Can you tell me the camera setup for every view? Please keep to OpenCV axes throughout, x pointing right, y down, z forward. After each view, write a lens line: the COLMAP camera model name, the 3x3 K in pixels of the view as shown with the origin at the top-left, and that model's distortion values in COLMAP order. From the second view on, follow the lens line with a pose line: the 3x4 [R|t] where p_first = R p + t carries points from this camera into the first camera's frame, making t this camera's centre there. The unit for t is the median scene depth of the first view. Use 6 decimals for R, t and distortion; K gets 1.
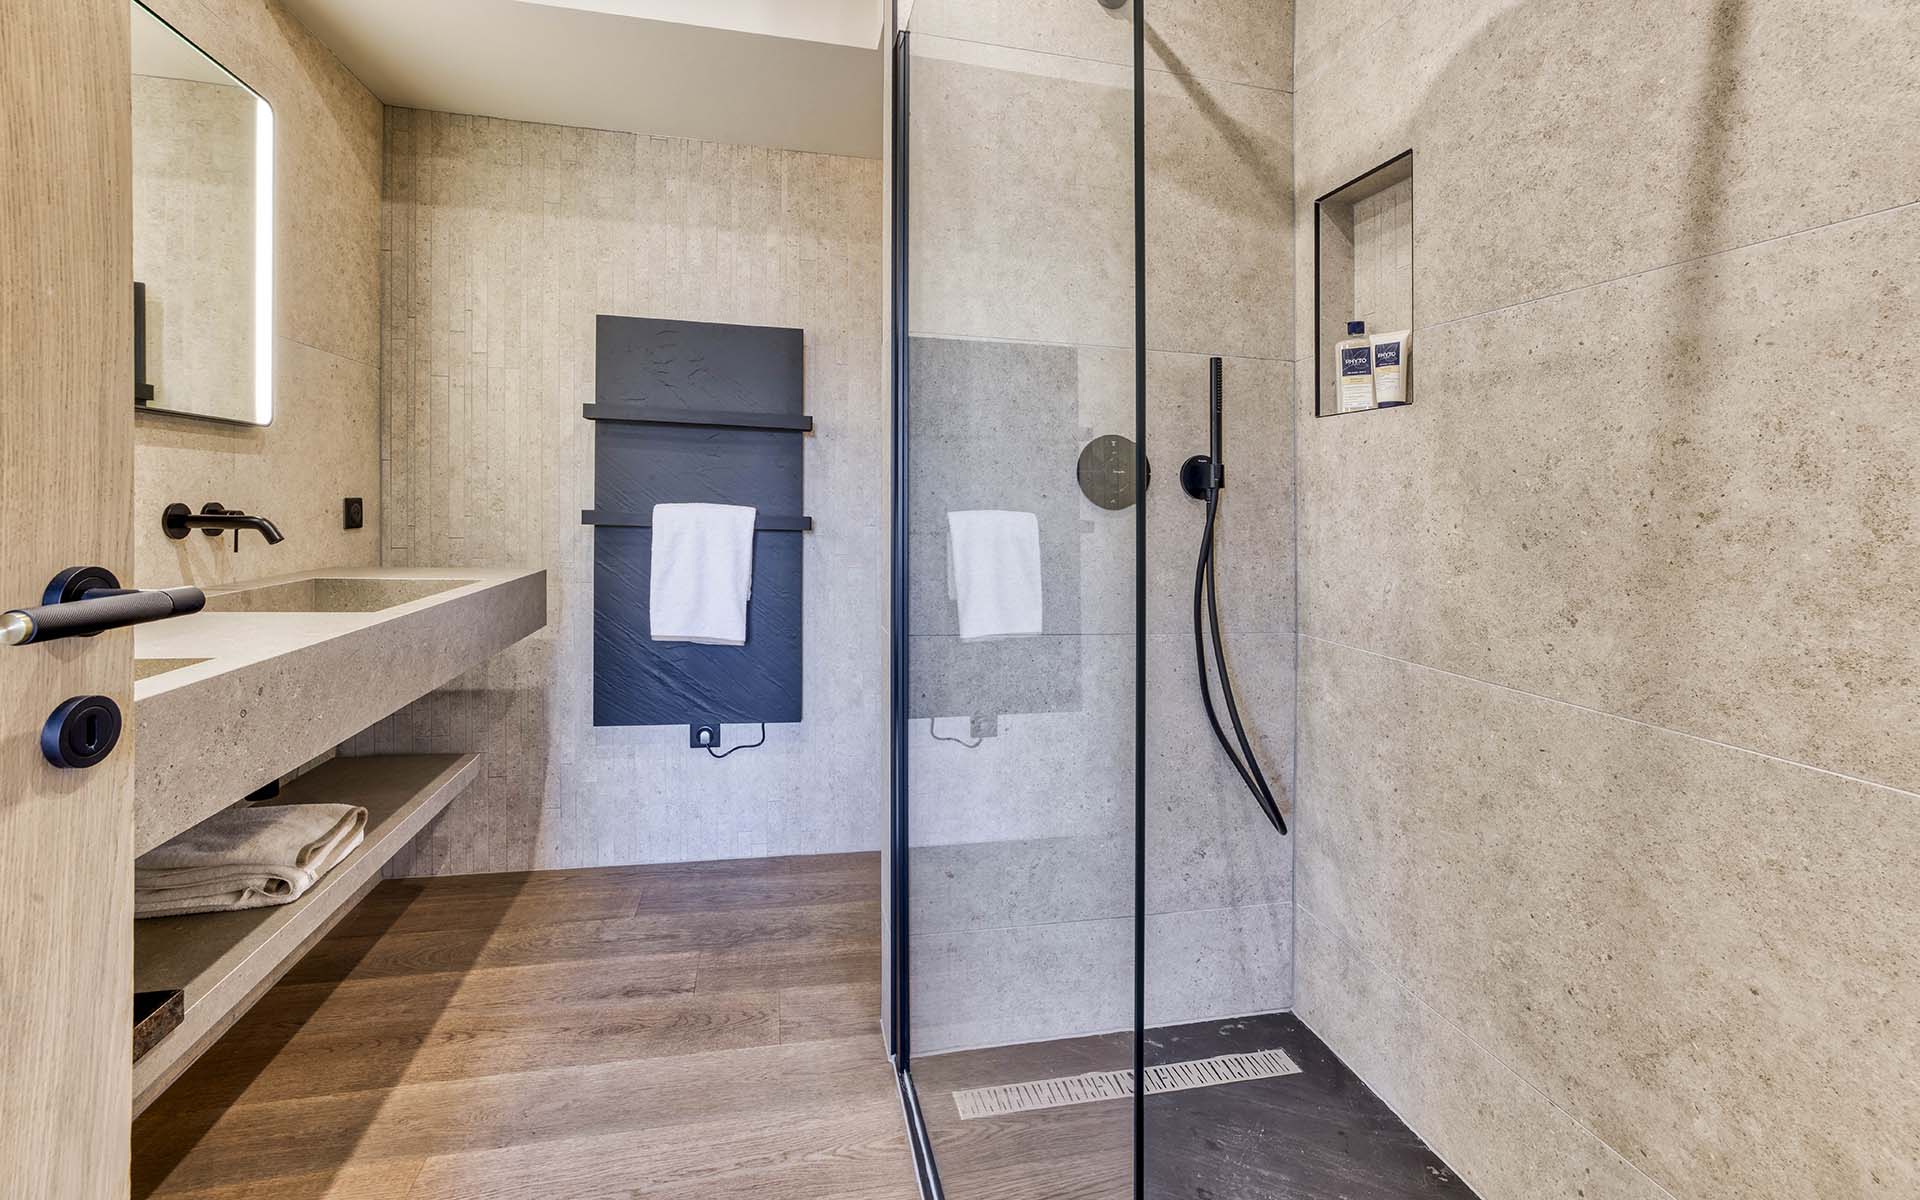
lens RADIAL K [[816.1, 0, 957.6], [0, 816.1, 544.5], [0, 0, 1]] dist [-0.019705, 0.000611]
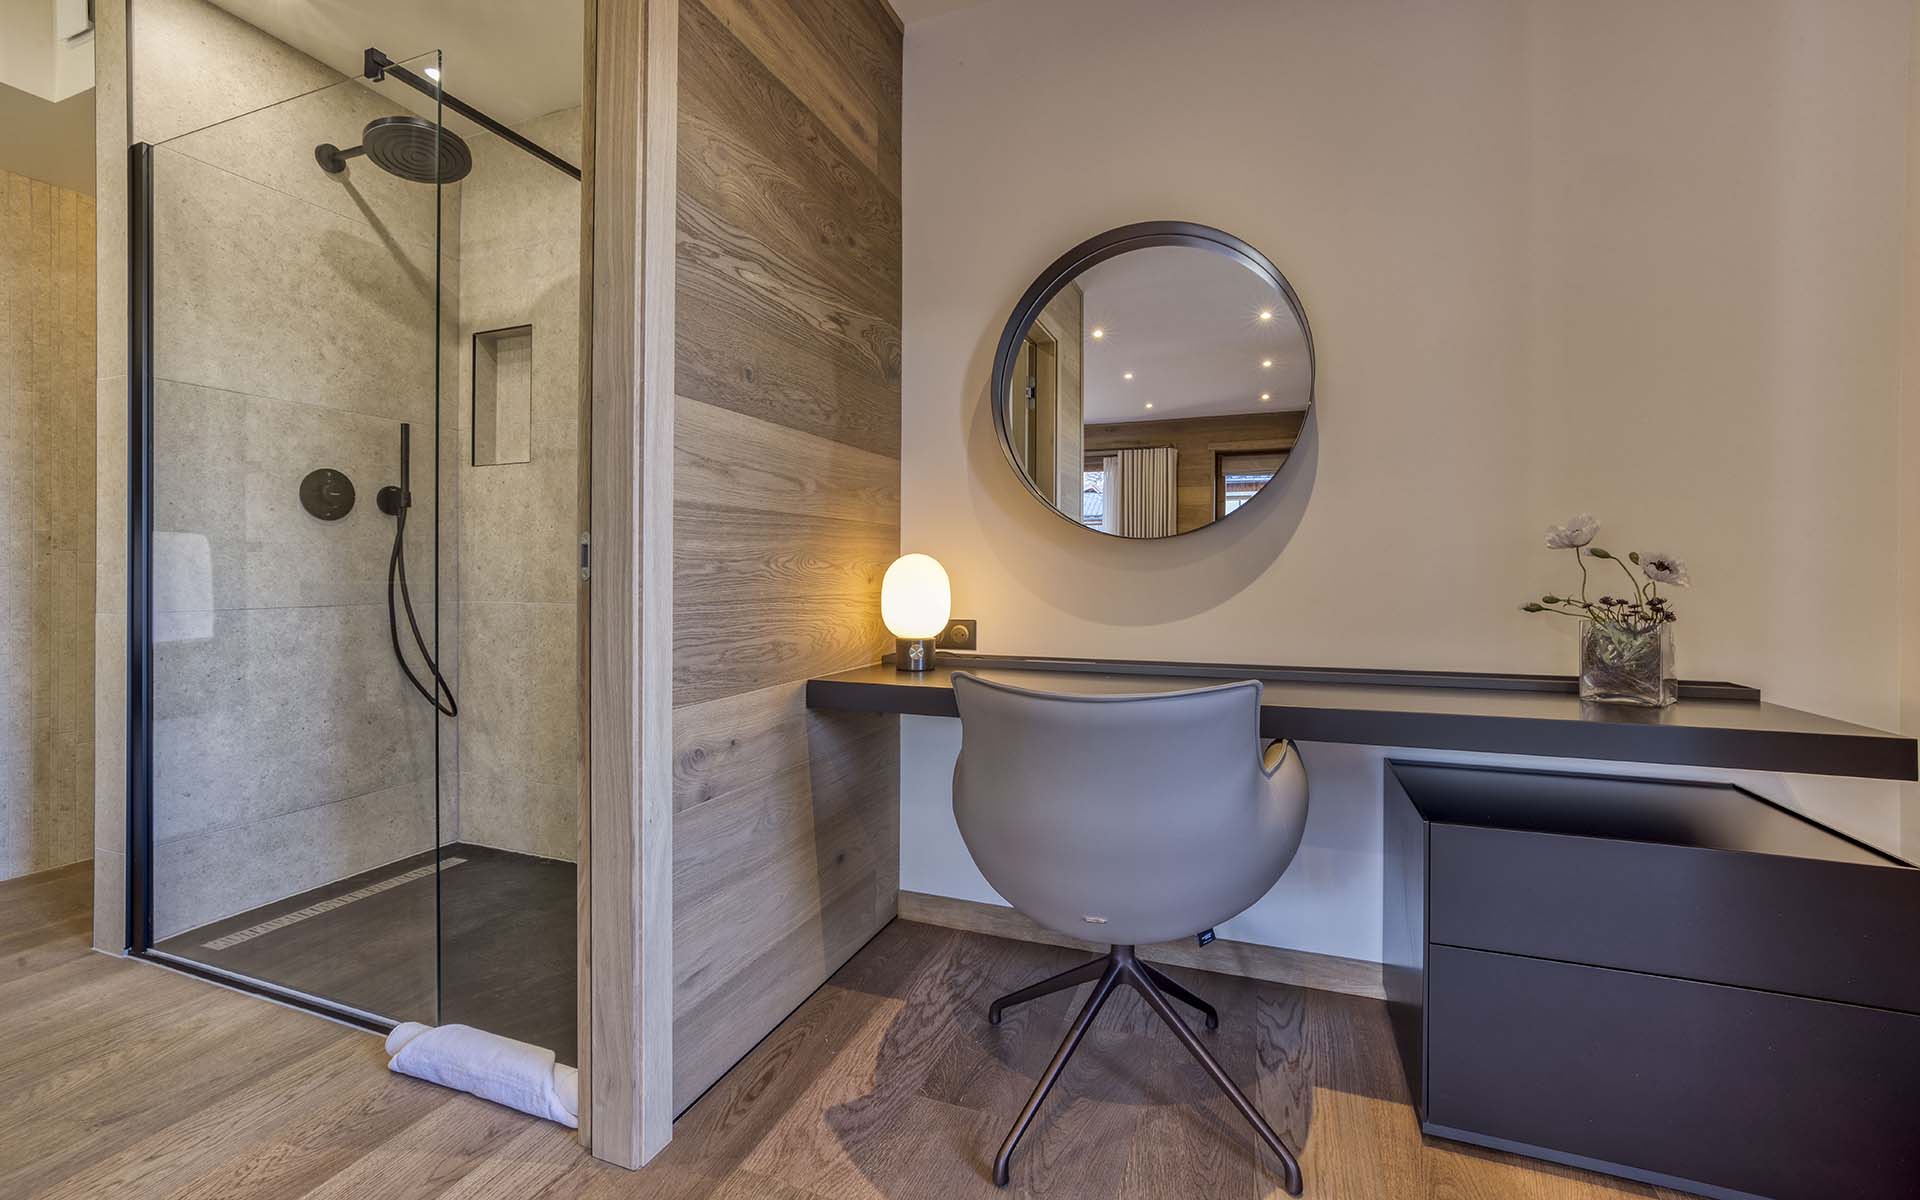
lens RADIAL K [[816.1, 0, 957.6], [0, 816.1, 544.5], [0, 0, 1]] dist [-0.019705, 0.000611]
pose [[0.546425, 0.004489, 0.837496, -0.394461], [0.002473, 0.999973, -0.006973, 0.013813], [-0.837504, 0.005881, 0.546399, -0.715880]]
